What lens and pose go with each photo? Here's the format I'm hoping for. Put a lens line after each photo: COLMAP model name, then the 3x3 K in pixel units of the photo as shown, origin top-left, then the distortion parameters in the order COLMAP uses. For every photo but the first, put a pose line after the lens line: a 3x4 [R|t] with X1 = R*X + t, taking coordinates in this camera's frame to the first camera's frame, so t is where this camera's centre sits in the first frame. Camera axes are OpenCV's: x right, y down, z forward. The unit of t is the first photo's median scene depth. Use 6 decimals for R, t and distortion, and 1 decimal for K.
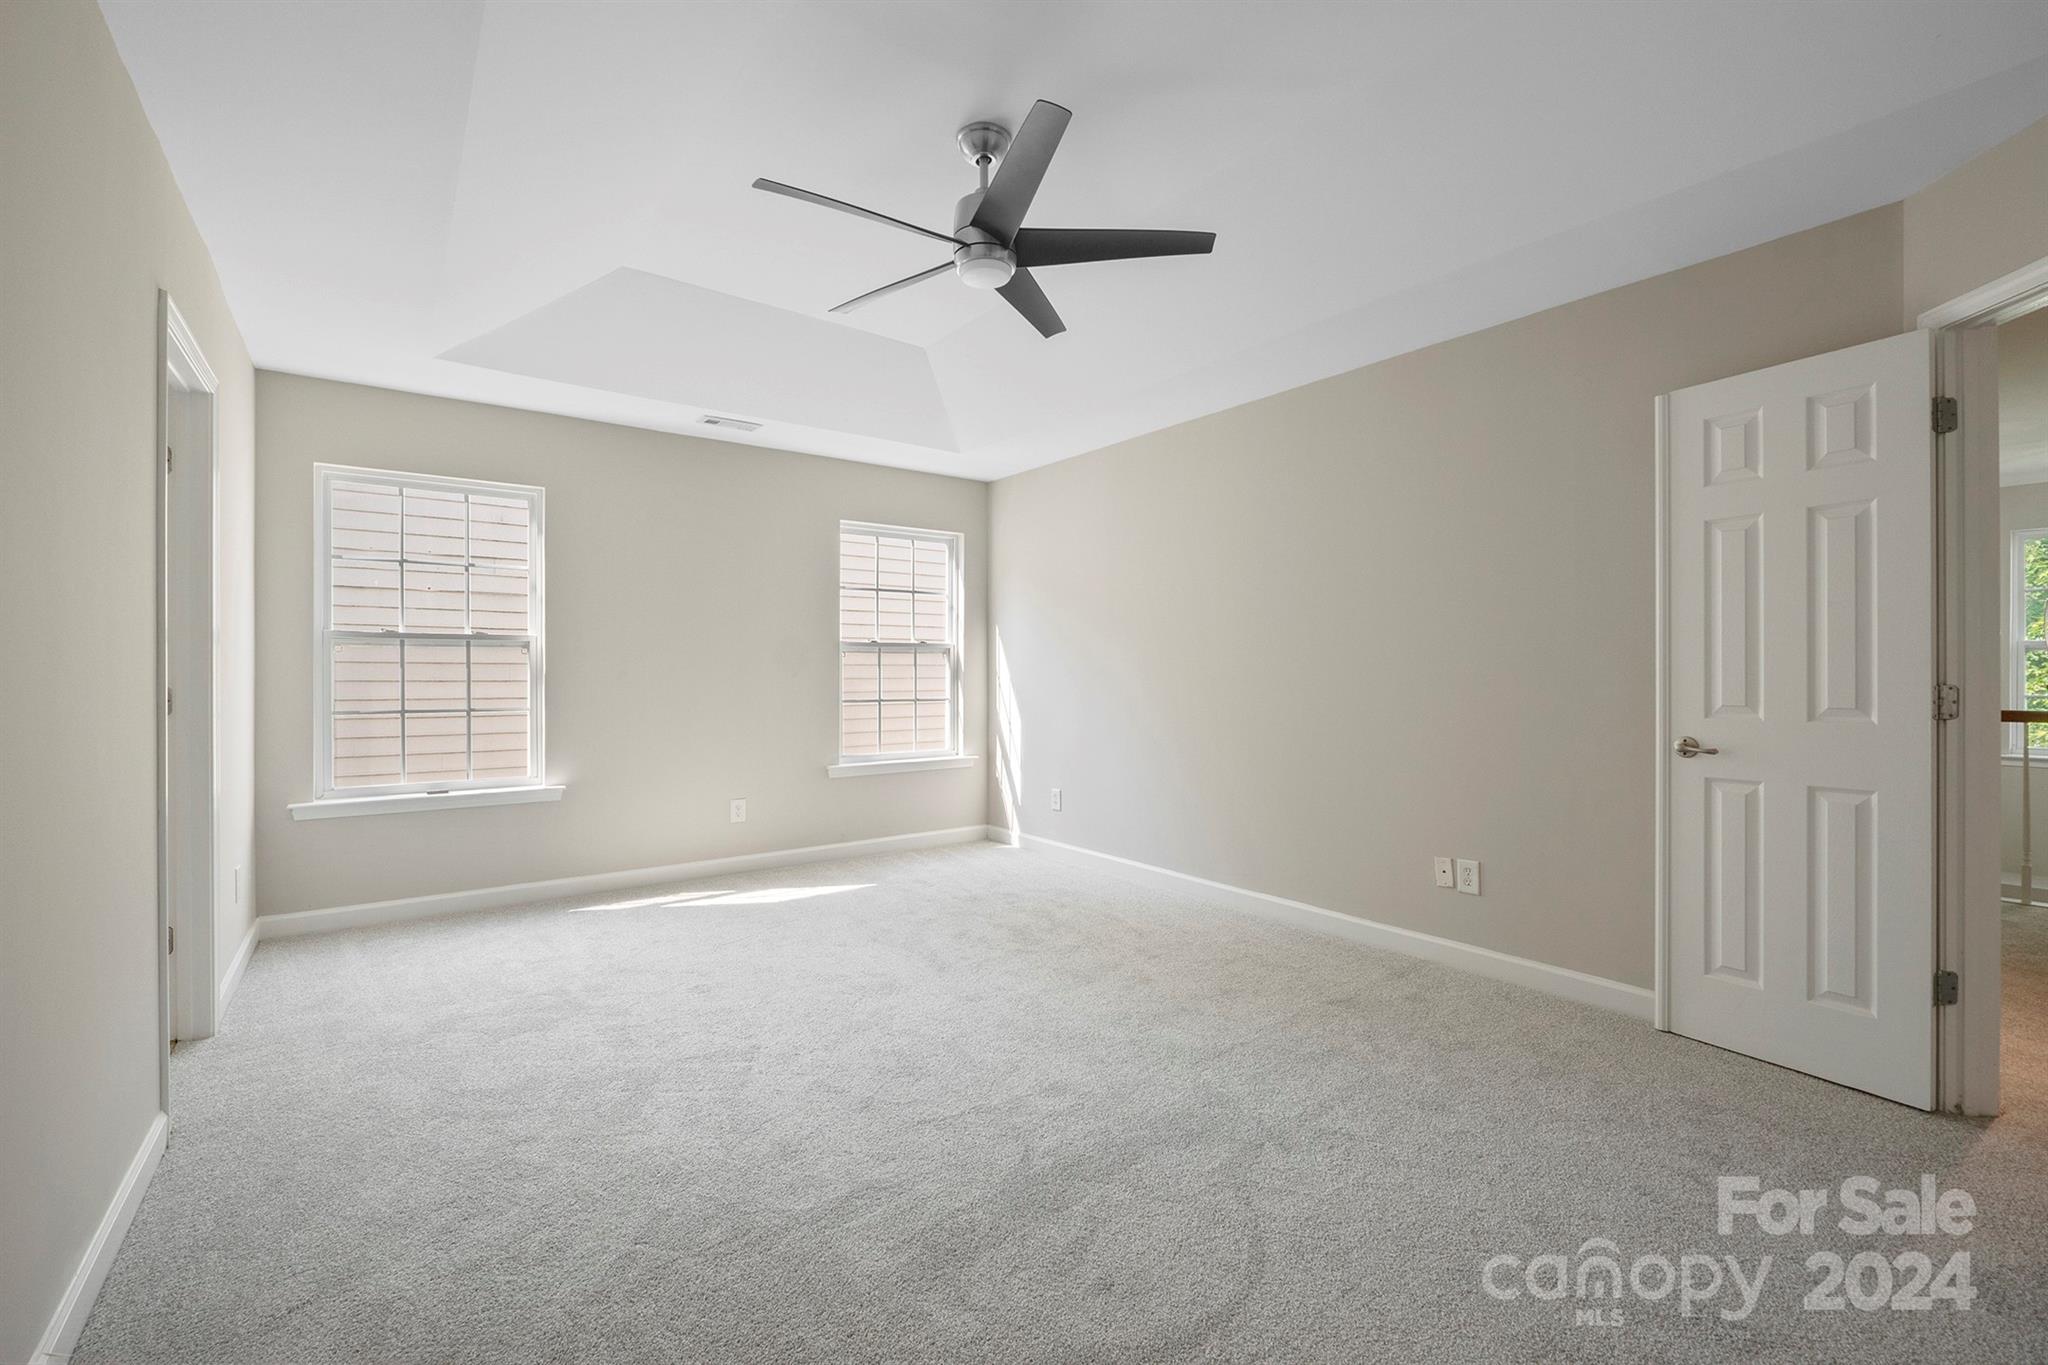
lens RADIAL K [[863.7, 0, 1025.9], [0, 863.7, 674.6], [0, 0, 1]] dist [-0.001422, -0.000564]
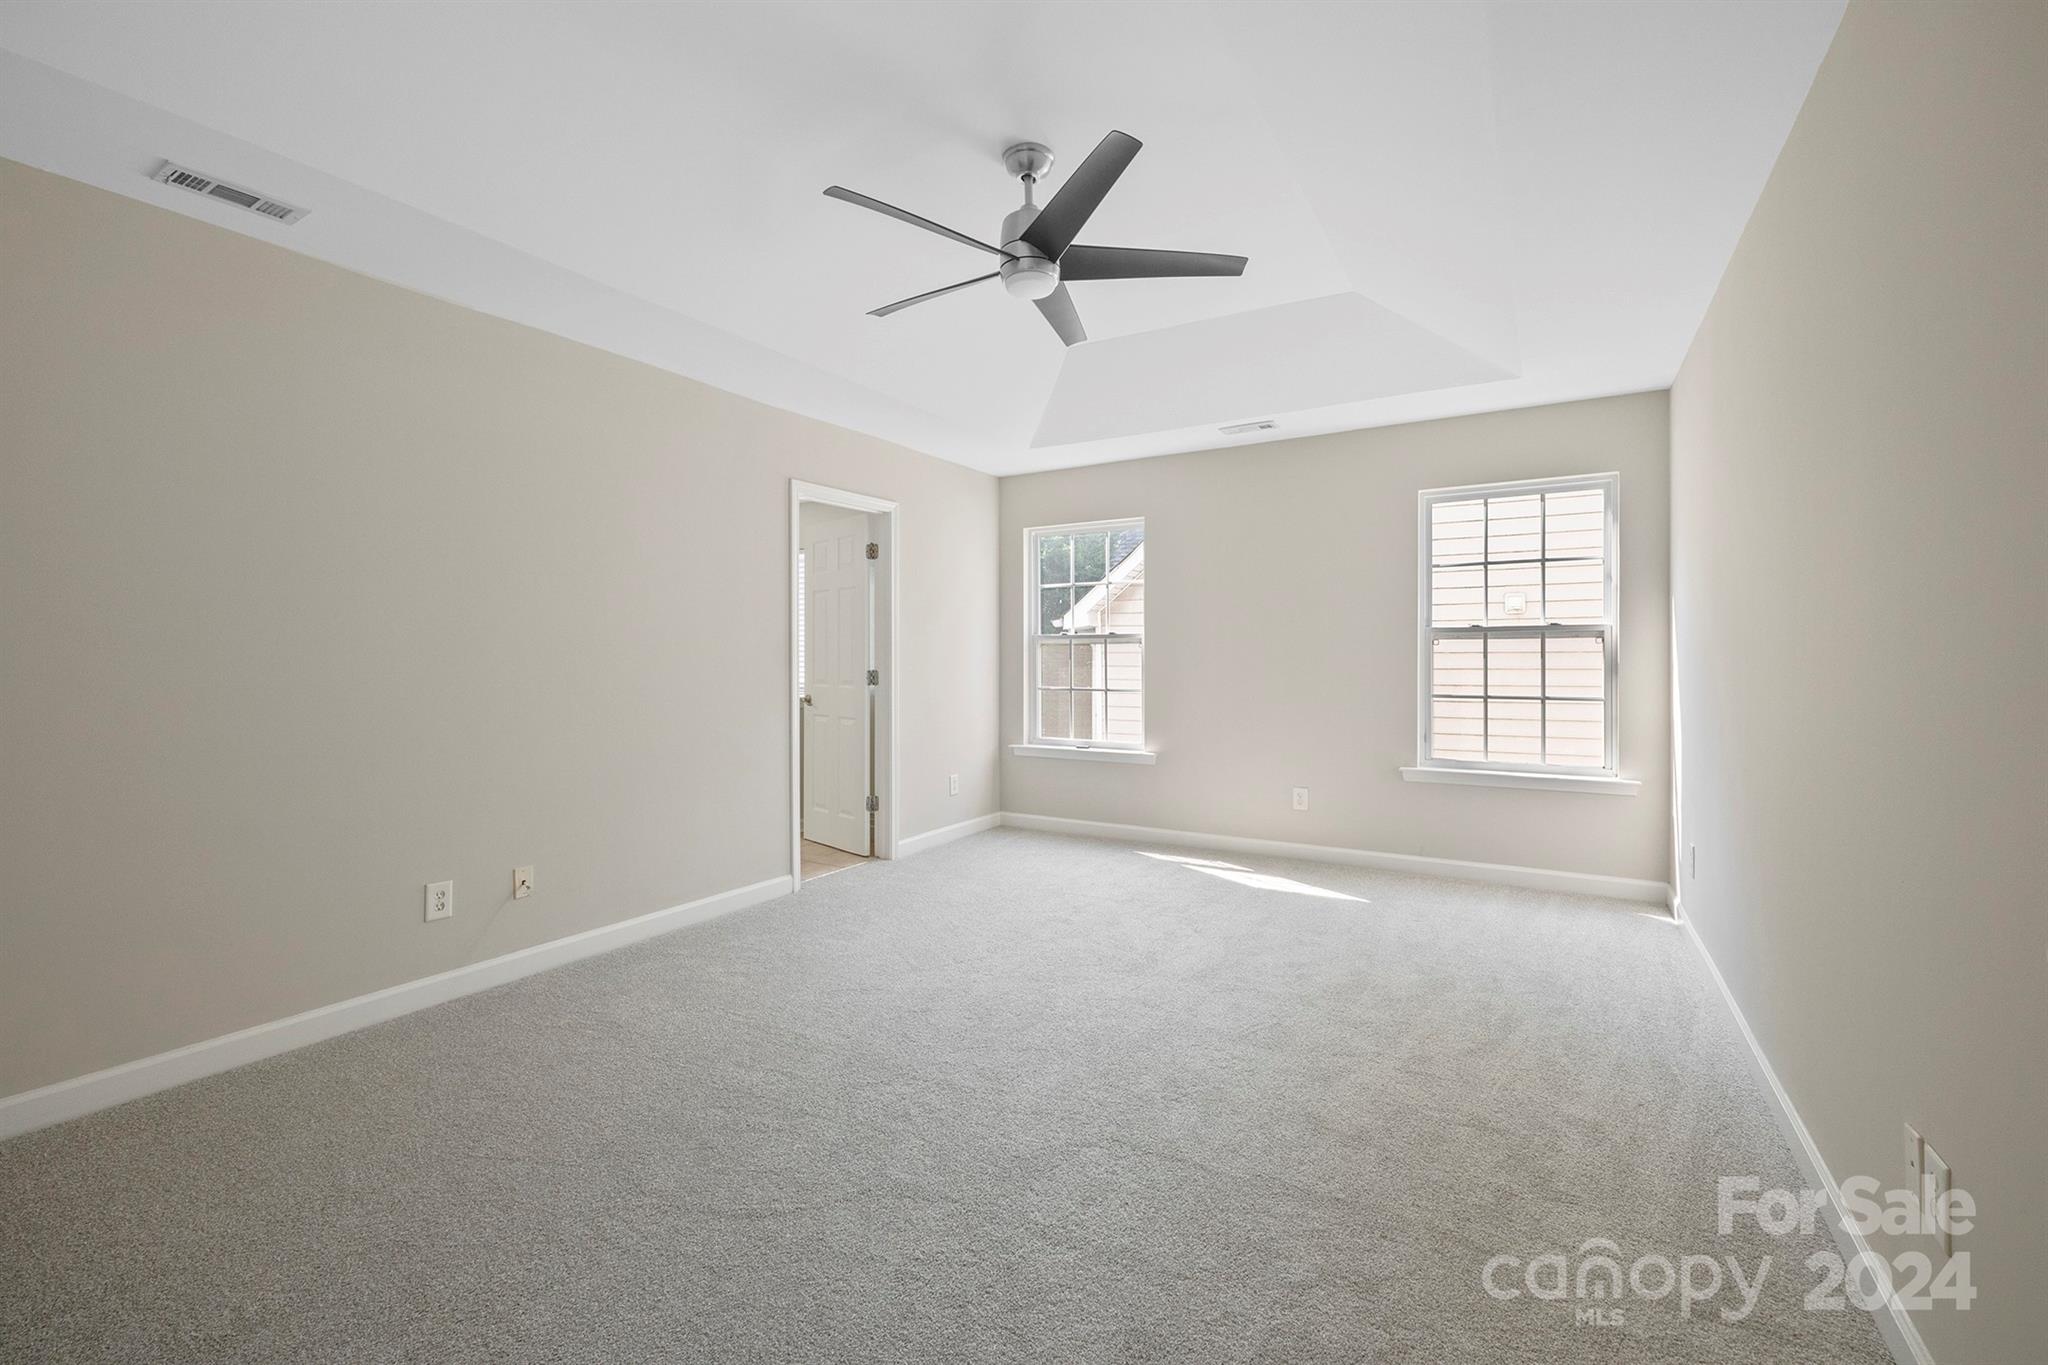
lens RADIAL K [[856.2, 0, 1023.3], [0, 856.2, 655.0], [0, 0, 1]] dist [-0.001118, -0.000244]
pose [[0.364894, -0.008796, -0.931008, 0.439963], [-0.001842, 0.999947, -0.010169, -0.000787], [0.931047, 0.005425, 0.364858, 0.296157]]
